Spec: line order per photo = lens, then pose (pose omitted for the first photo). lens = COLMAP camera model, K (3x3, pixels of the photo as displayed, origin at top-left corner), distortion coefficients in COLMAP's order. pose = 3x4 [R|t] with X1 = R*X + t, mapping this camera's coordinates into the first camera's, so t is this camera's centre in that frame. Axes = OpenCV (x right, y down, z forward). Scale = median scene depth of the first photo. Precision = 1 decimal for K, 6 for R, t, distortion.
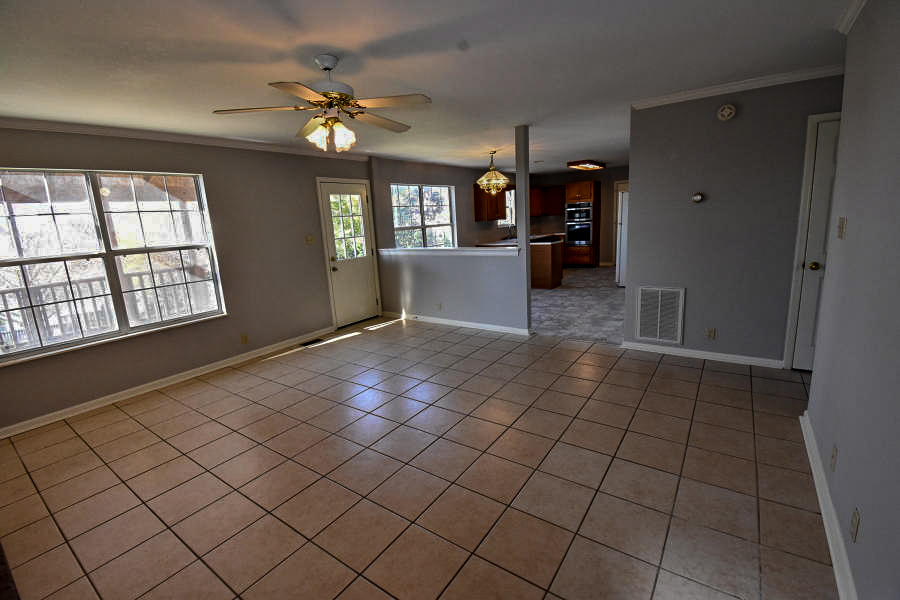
lens RADIAL K [[397.7, 0, 449.2], [0, 397.7, 297.0], [0, 0, 1]] dist [0.018935, -0.024848]
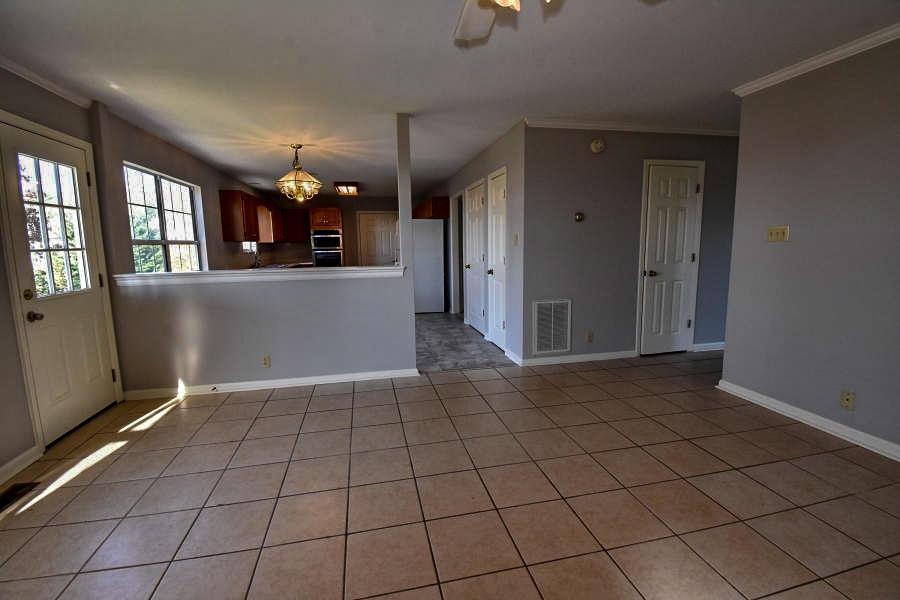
lens RADIAL K [[397.7, 0, 449.2], [0, 397.7, 297.0], [0, 0, 1]] dist [0.018935, -0.024848]
pose [[0.670358, -0.050759, 0.740300, -0.338611], [0.123578, 0.991362, -0.043929, -0.016357], [-0.731675, 0.120933, 0.670840, 0.402366]]
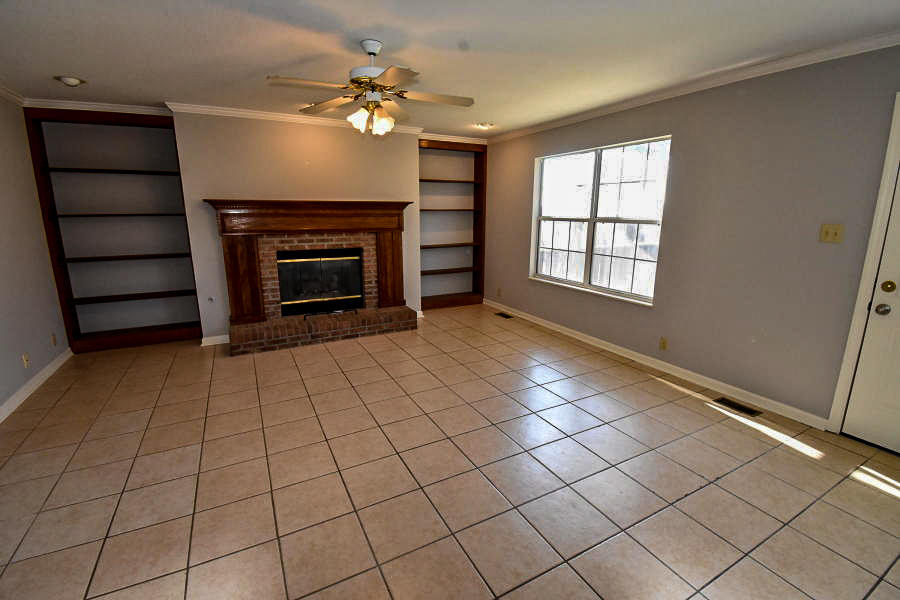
lens RADIAL K [[397.7, 0, 449.2], [0, 397.7, 297.0], [0, 0, 1]] dist [0.018935, -0.024848]
pose [[-0.448539, 0.247799, -0.858725, 0.314917], [-0.148636, 0.926736, 0.345062, -0.179160], [0.881317, 0.282411, -0.378845, 0.839238]]
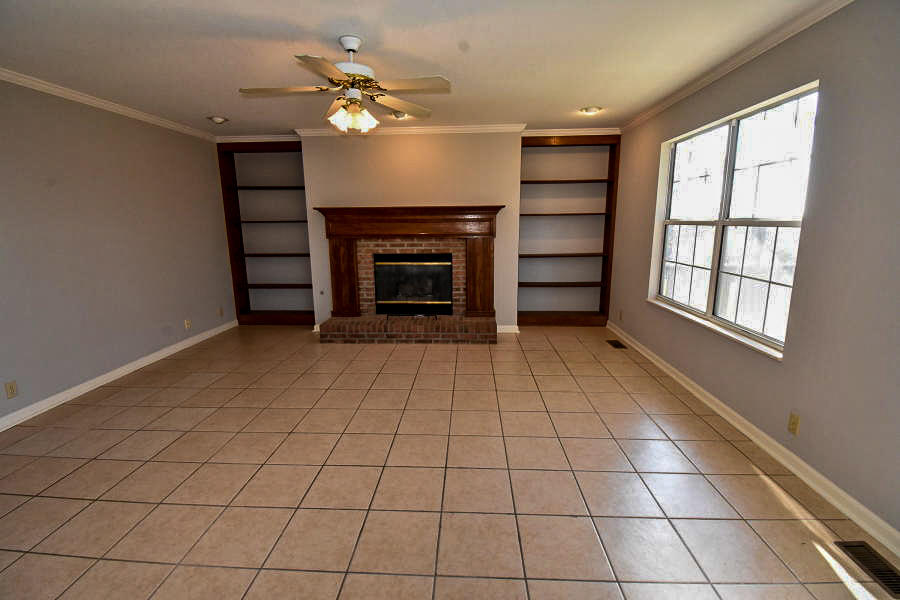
lens RADIAL K [[397.7, 0, 449.2], [0, 397.7, 297.0], [0, 0, 1]] dist [0.018935, -0.024848]
pose [[-0.841299, 0.165939, -0.514470, 0.054332], [-0.045542, 0.926578, 0.373335, -0.183121], [0.538648, 0.337517, -0.771972, 1.021302]]
